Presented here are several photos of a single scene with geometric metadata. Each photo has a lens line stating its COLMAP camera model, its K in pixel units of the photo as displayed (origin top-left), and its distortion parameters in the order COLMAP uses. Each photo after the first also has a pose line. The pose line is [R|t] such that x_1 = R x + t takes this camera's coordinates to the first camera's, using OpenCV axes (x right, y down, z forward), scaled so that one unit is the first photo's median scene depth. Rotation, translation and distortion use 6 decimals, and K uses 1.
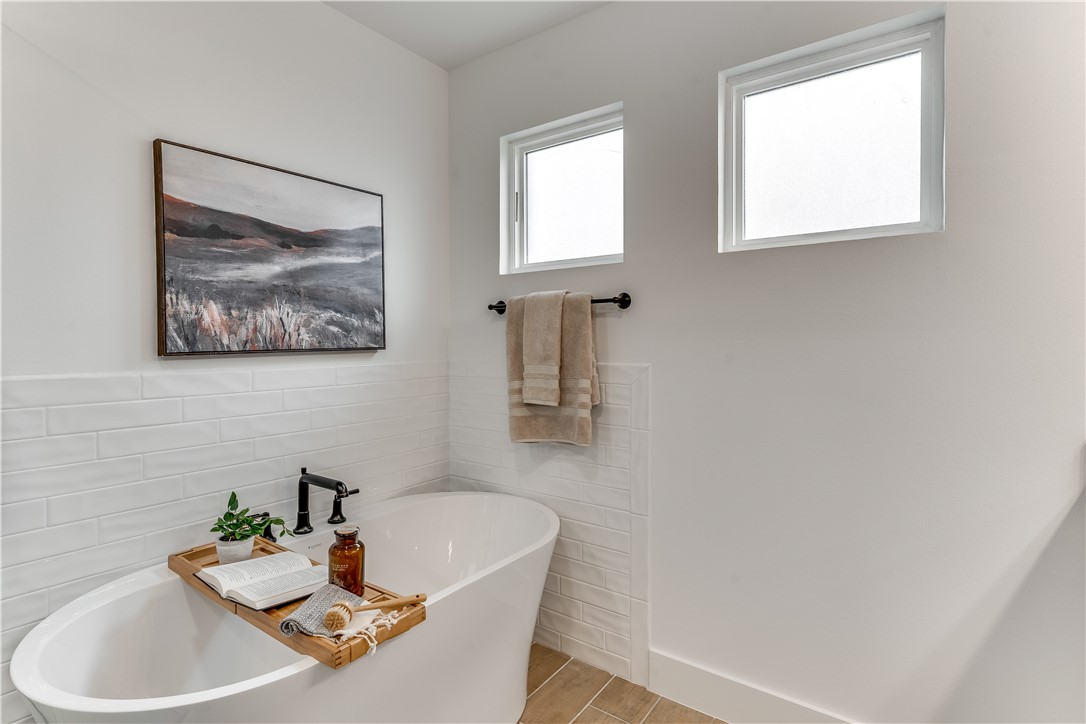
lens RADIAL K [[529.8, 0, 543.6], [0, 529.8, 354.8], [0, 0, 1]] dist [-0.000807, -0.000042]
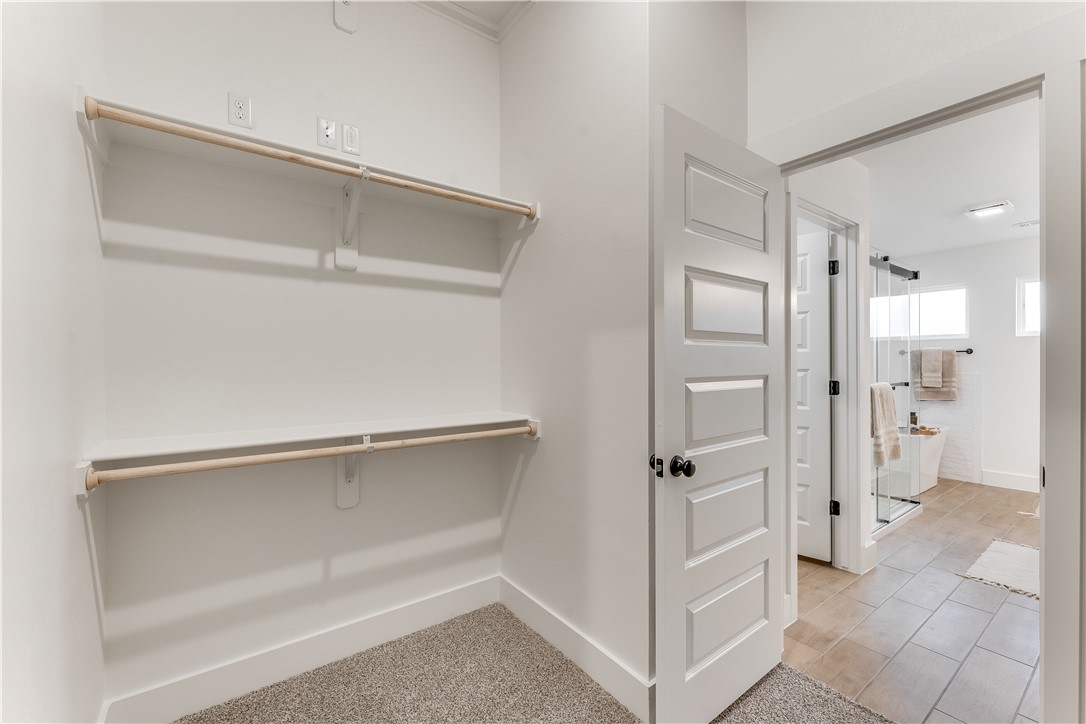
lens RADIAL K [[452.8, 0, 543.4], [0, 452.8, 365.0], [0, 0, 1]] dist [0.000151, 0.000039]
pose [[0.955140, 0.001709, -0.296149, -1.310306], [-0.002872, 0.999990, -0.003492, -0.010769], [0.296140, 0.004186, 0.955135, -2.005840]]
